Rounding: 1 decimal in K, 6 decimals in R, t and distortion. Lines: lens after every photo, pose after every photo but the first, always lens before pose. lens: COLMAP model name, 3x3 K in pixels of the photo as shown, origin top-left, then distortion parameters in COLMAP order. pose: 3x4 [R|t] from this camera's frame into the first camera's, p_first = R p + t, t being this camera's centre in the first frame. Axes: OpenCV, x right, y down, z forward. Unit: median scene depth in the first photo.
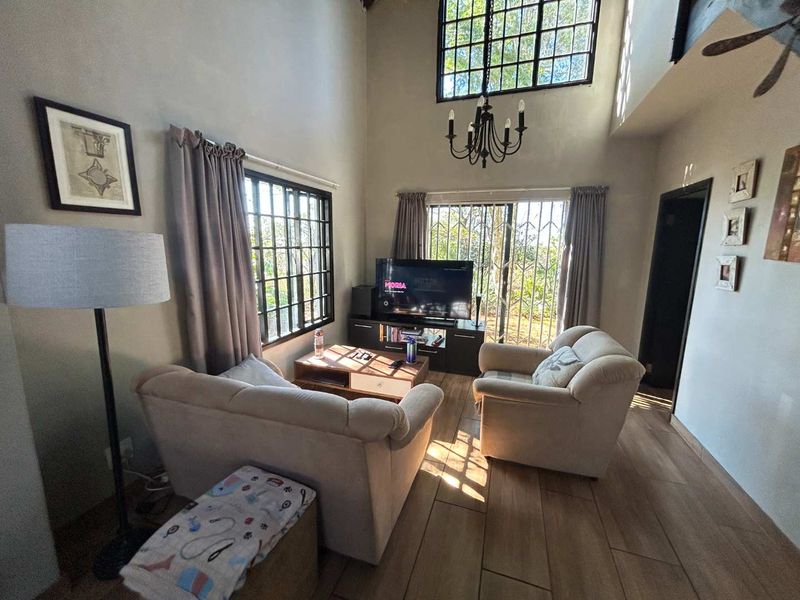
lens RADIAL K [[323.7, 0, 400.7], [0, 323.7, 298.8], [0, 0, 1]] dist [-0.003972, 0.002247]
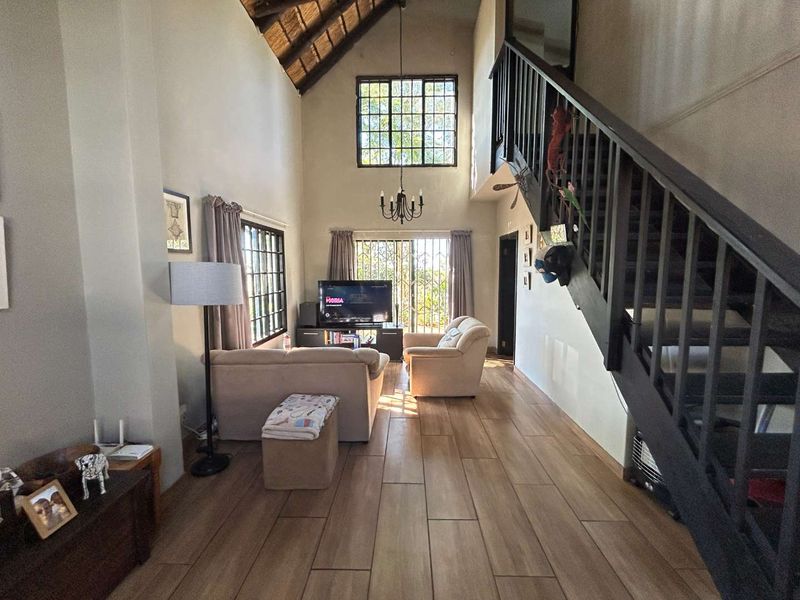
lens RADIAL K [[323.7, 0, 400.5], [0, 323.7, 299.1], [0, 0, 1]] dist [-0.003972, 0.002247]
pose [[0.953038, -0.045145, 0.299467, -0.187366], [0.067272, 0.995681, -0.063990, 0.066233], [-0.295285, 0.081130, 0.951958, -0.398053]]
